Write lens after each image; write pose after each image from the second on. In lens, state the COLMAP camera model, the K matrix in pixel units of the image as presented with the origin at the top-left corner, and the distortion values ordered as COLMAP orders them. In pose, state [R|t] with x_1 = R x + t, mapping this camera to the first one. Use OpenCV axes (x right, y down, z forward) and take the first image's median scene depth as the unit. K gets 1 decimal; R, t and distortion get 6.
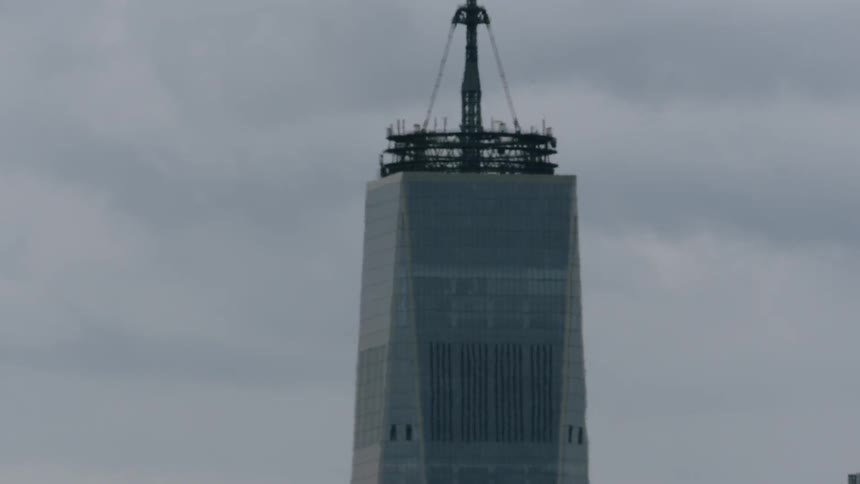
lens RADIAL K [[5007.2, 0, 429.0], [0, 5007.2, 242.2], [0, 0, 1]] dist [0.345896, 0.000000]
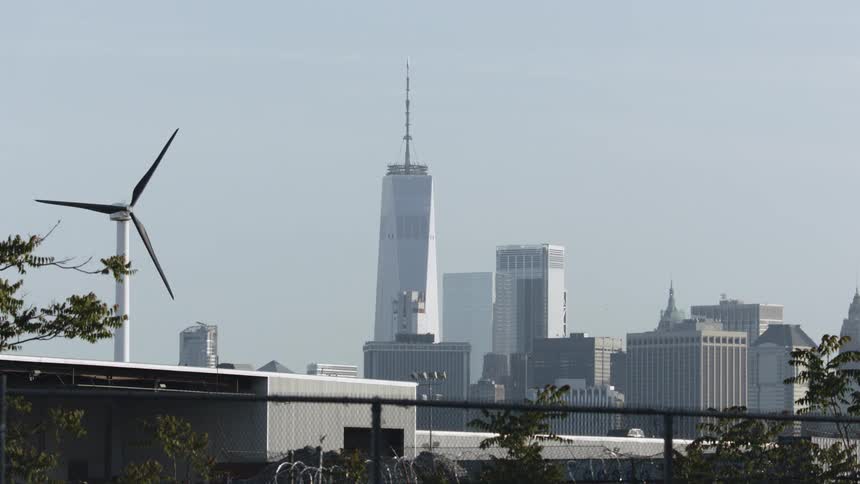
lens RADIAL K [[5007.2, 0, 429.7], [0, 5007.2, 241.9], [0, 0, 1]] dist [0.345896, 0.000000]
pose [[0.999935, 0.002071, 0.011196, -0.020214], [-0.002008, 0.999982, -0.005636, 0.066976], [-0.011207, 0.005613, 0.999921, -3.244395]]
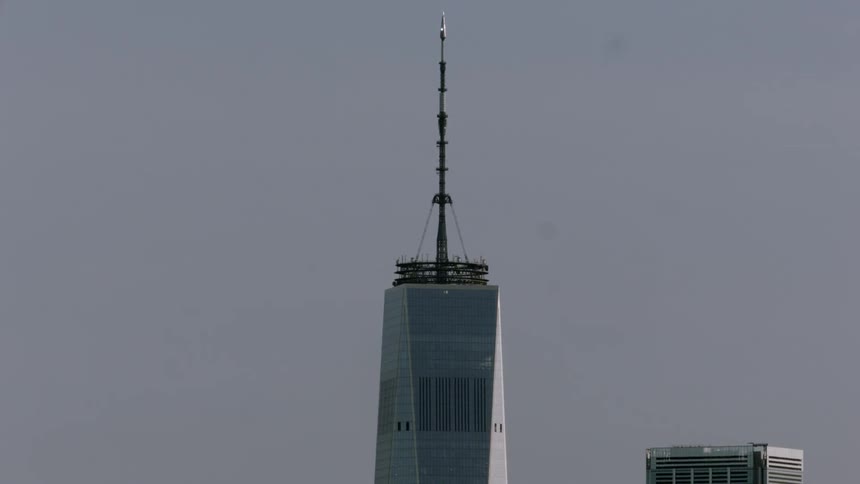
lens RADIAL K [[5007.2, 0, 429.6], [0, 5007.2, 241.8], [0, 0, 1]] dist [0.345896, 0.000000]
pose [[0.999996, 0.002153, -0.001947, 0.007518], [-0.002205, 0.999630, -0.027108, 0.020468], [0.001888, 0.027112, 0.999631, -0.840795]]
